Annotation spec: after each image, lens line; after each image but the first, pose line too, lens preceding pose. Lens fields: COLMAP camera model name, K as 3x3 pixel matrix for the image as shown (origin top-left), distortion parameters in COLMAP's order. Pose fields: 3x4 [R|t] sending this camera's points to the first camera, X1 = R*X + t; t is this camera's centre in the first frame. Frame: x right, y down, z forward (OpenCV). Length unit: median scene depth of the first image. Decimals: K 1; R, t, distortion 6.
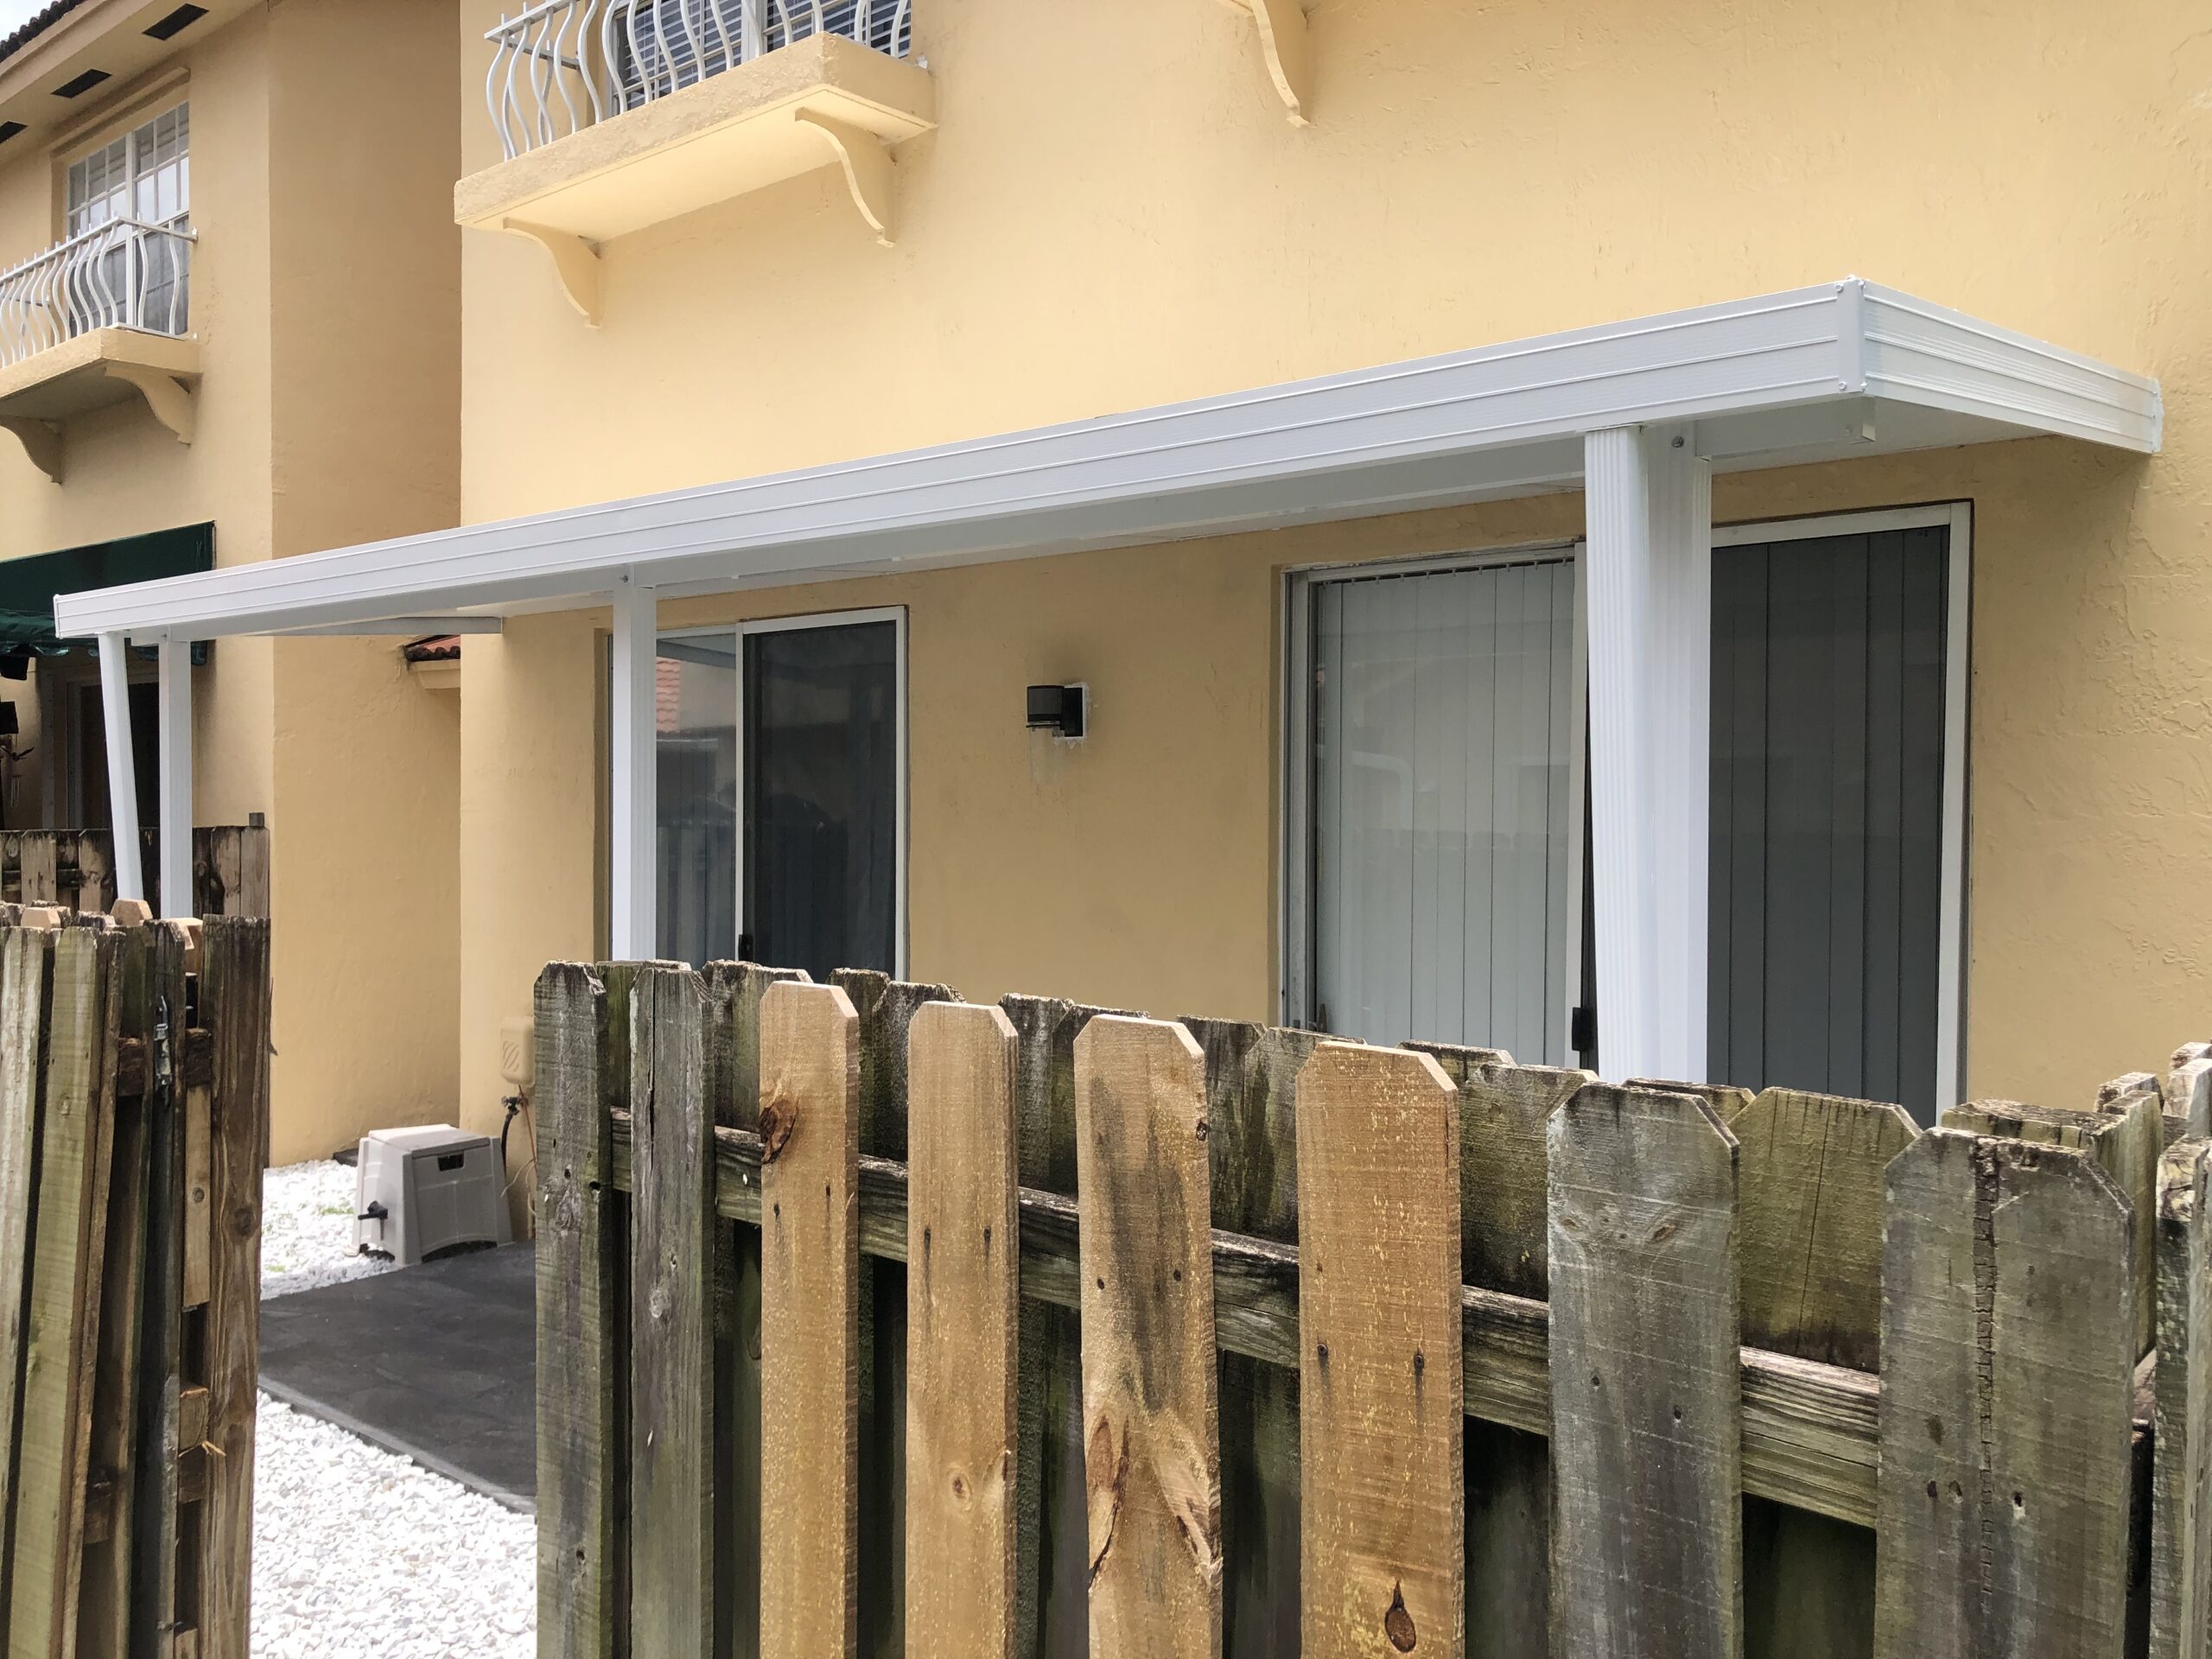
lens RADIAL K [[1813.0, 0, 1106.6], [0, 1813.0, 828.1], [0, 0, 1]] dist [0.057434, 0.001742]
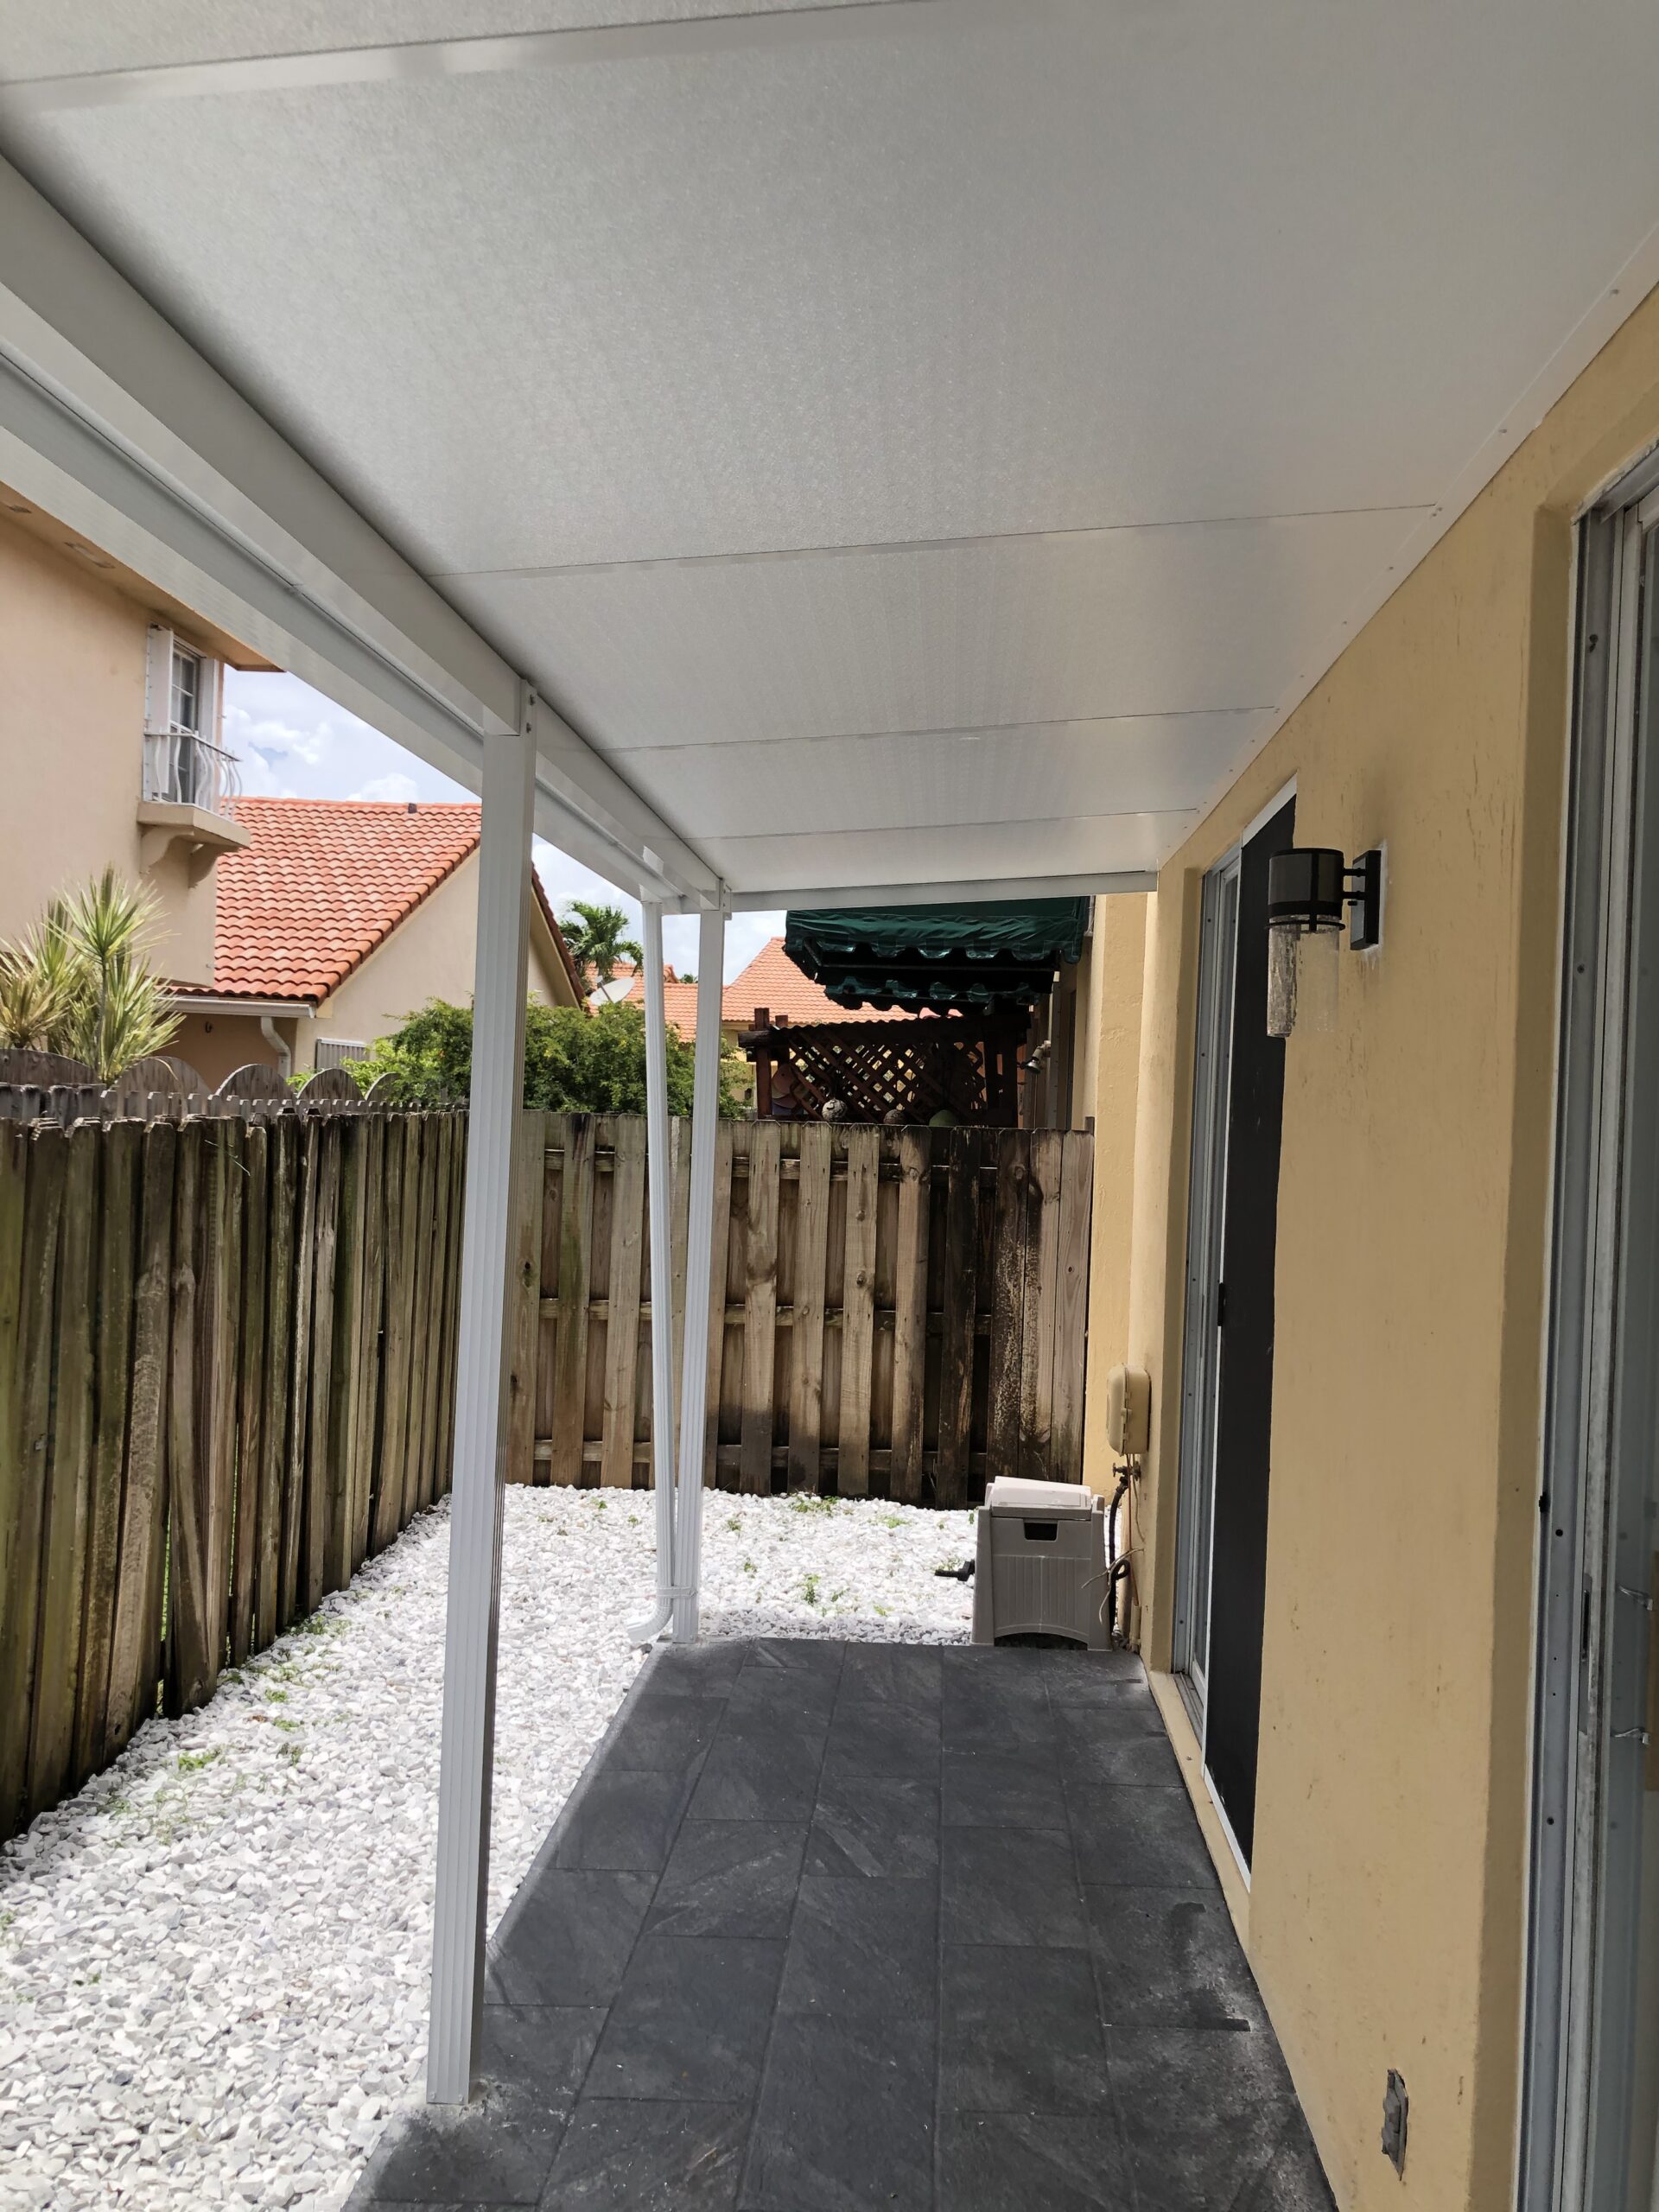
lens RADIAL K [[1813.0, 0, 831.7], [0, 1813.0, 1092.1], [0, 0, 1]] dist [0.057434, 0.001742]
pose [[0.605301, 0.011967, -0.795907, 0.213781], [-0.050148, 0.998474, -0.023127, 0.008073], [0.794416, 0.053912, 0.604977, 0.381190]]
